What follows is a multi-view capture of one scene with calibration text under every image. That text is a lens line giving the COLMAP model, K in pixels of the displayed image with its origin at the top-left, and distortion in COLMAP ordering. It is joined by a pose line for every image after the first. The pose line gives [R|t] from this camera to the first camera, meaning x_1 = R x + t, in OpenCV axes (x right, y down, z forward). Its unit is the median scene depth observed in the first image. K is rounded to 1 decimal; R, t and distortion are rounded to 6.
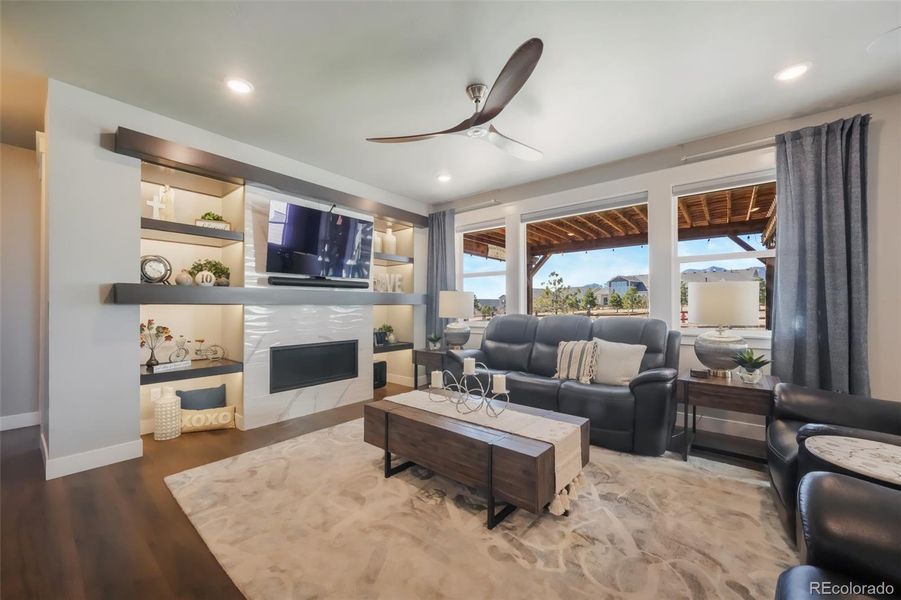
lens RADIAL K [[355.4, 0, 454.5], [0, 355.4, 303.5], [0, 0, 1]] dist [-0.000913, 0.000251]
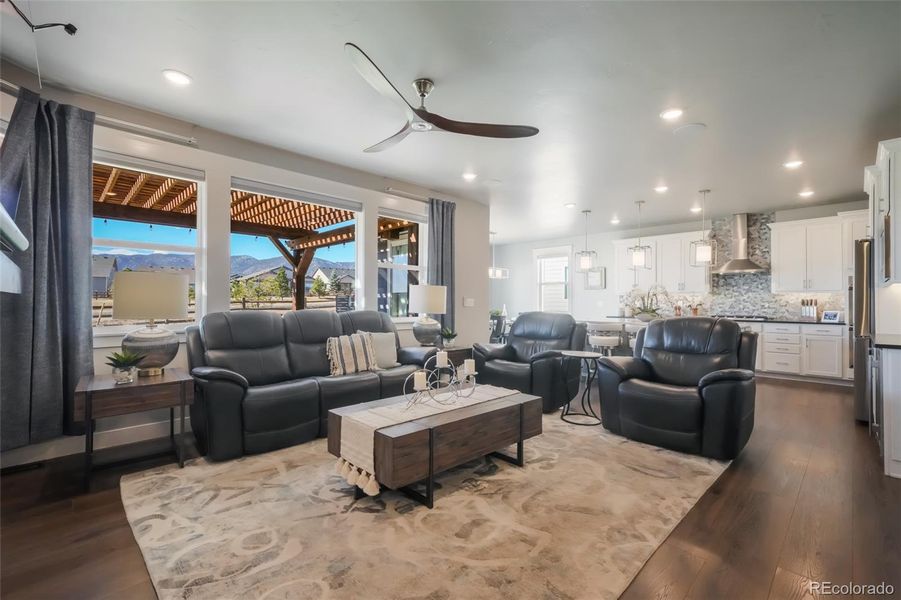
lens RADIAL K [[393.8, 0, 451.2], [0, 393.8, 299.1], [0, 0, 1]] dist [0.007842, -0.000787]
pose [[0.109389, 0.011339, 0.993934, -1.182159], [-0.010985, 0.999888, -0.010198, 0.017198], [-0.993938, -0.009802, 0.109501, 0.923603]]
